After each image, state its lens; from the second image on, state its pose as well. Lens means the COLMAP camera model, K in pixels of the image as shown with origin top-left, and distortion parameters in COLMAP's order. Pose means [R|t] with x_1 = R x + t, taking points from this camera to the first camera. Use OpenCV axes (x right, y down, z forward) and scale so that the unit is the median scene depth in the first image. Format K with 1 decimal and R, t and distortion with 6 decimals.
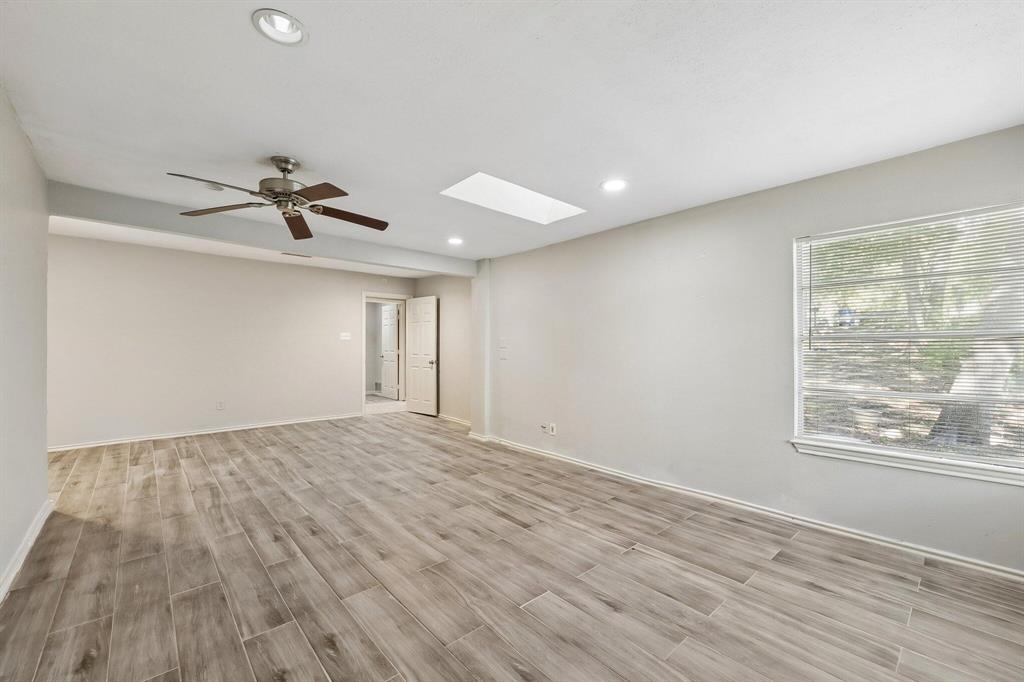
lens RADIAL K [[413.0, 0, 519.5], [0, 413.0, 343.7], [0, 0, 1]] dist [0.000397, 0.000090]
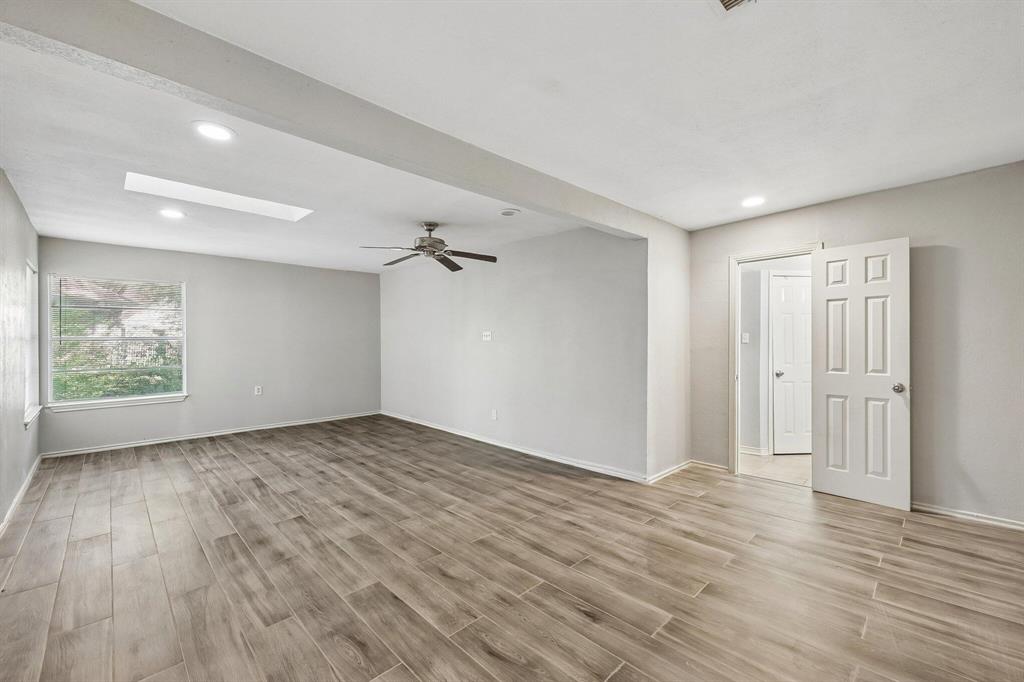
lens RADIAL K [[413.0, 0, 519.5], [0, 413.0, 343.7], [0, 0, 1]] dist [0.000397, 0.000090]
pose [[-0.999261, -0.002001, -0.038374, -0.681463], [-0.001637, 0.999953, -0.009507, 0.007043], [0.038391, -0.009437, -0.999218, 2.046004]]
